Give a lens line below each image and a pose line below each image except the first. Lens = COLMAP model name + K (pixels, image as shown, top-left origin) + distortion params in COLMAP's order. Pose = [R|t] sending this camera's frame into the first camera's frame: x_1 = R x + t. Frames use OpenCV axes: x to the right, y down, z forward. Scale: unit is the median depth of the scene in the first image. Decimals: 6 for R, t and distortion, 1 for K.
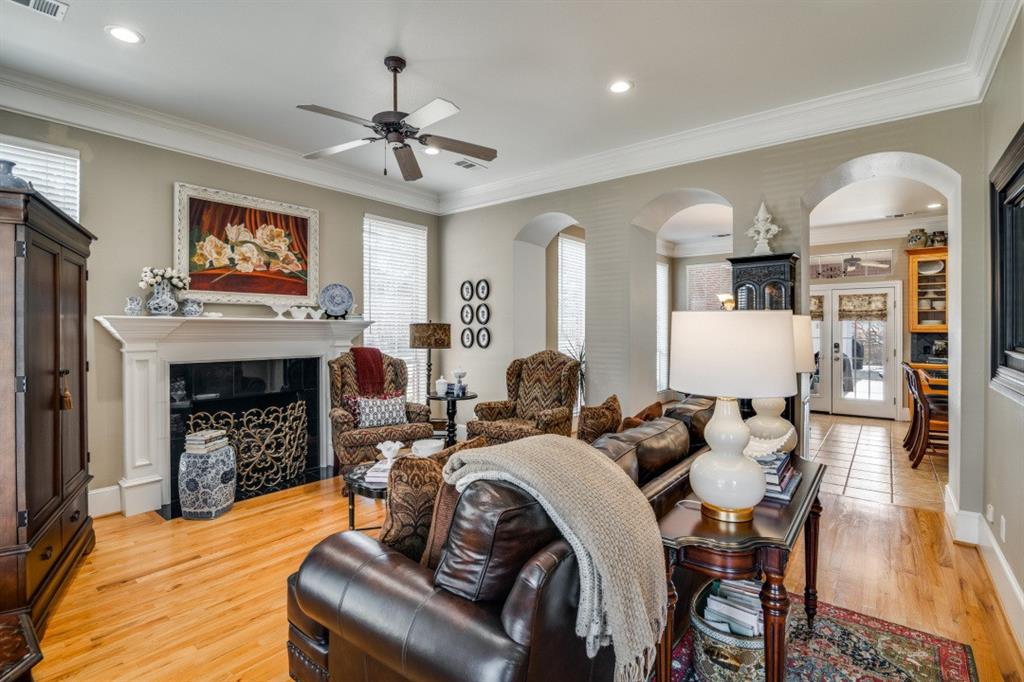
lens RADIAL K [[474.1, 0, 512.8], [0, 474.1, 335.0], [0, 0, 1]] dist [-0.014208, 0.000402]
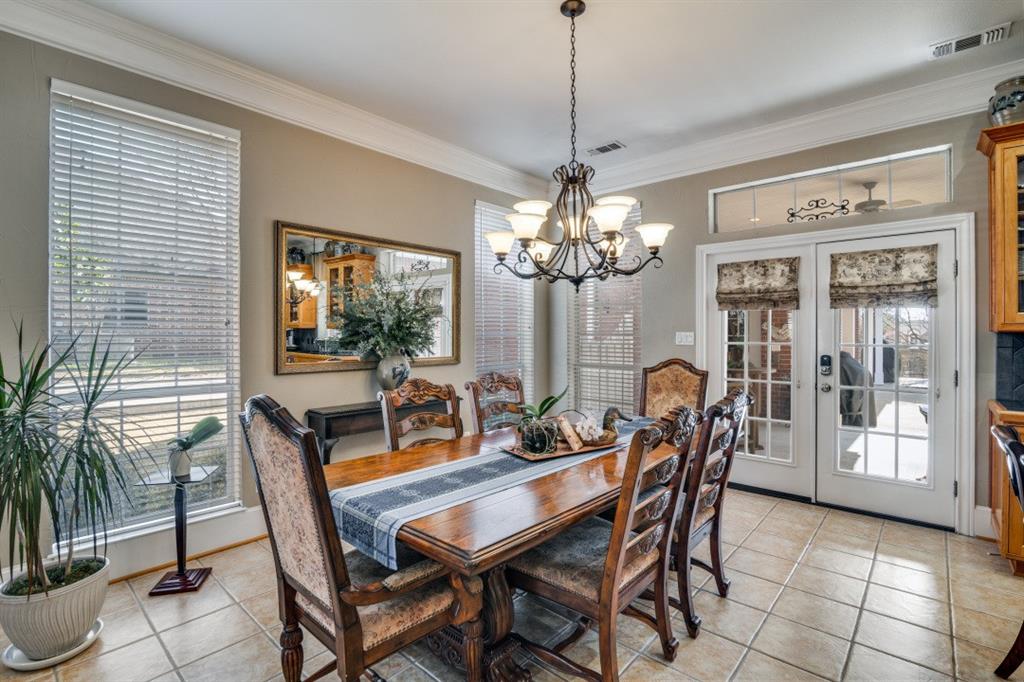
lens RADIAL K [[474.1, 0, 509.8], [0, 474.1, 336.1], [0, 0, 1]] dist [-0.014208, 0.000402]
pose [[0.998411, -0.003336, -0.056244, 0.431468], [0.003504, 0.999990, 0.002891, -0.004879], [0.056234, -0.003084, 0.998413, 0.553182]]
